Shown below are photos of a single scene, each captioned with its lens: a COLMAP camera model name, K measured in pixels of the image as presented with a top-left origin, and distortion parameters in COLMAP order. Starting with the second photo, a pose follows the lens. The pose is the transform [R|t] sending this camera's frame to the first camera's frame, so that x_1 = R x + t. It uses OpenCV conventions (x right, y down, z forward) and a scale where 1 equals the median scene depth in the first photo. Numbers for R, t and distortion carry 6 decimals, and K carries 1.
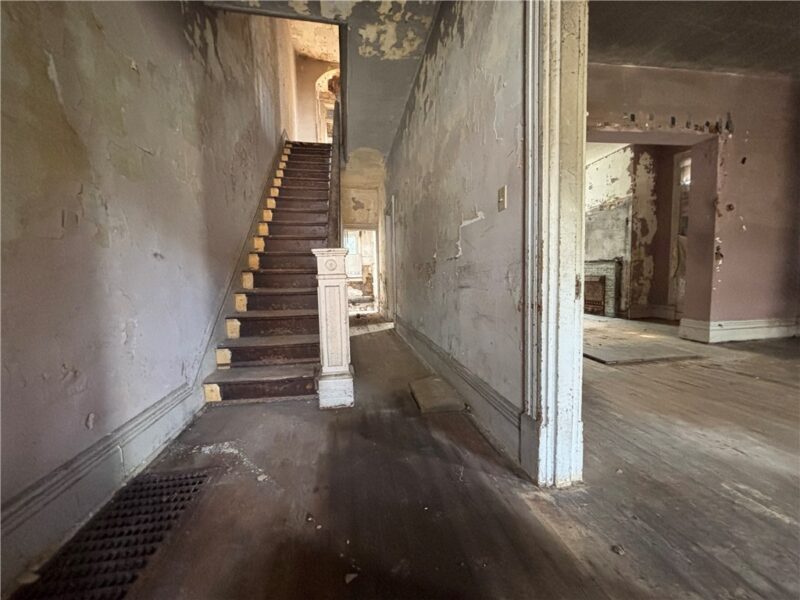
lens RADIAL K [[324.7, 0, 398.6], [0, 324.7, 298.5], [0, 0, 1]] dist [-0.003770, 0.002268]
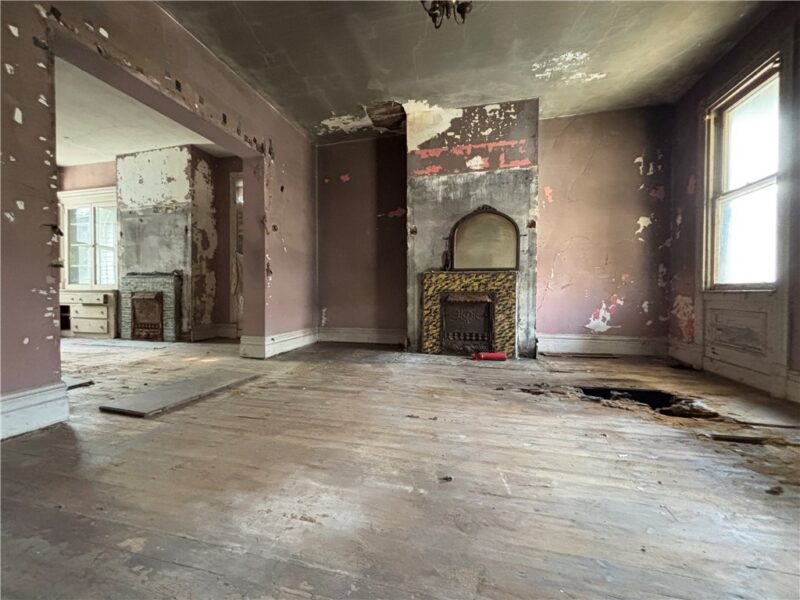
lens RADIAL K [[324.7, 0, 395.0], [0, 324.7, 300.0], [0, 0, 1]] dist [-0.003770, 0.002268]
pose [[0.405501, 0.005113, 0.914080, 0.202894], [0.053279, 0.998152, -0.029219, 0.008687], [-0.912541, 0.060550, 0.404479, 0.217254]]
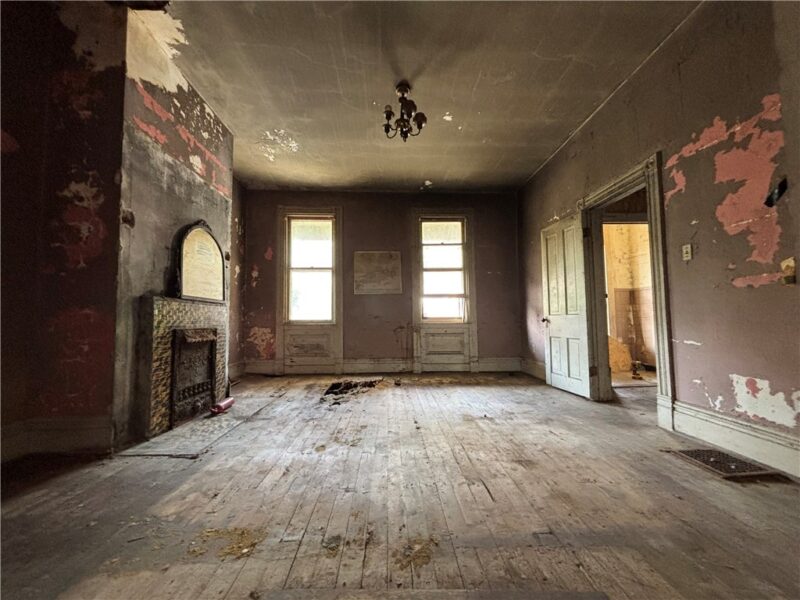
lens RADIAL K [[324.7, 0, 397.6], [0, 324.7, 296.1], [0, 0, 1]] dist [-0.003770, 0.002268]
pose [[-0.990849, 0.044951, 0.127270, 0.652664], [0.044537, 0.998989, -0.006095, -0.082154], [-0.127415, -0.000371, -0.991849, 1.090031]]
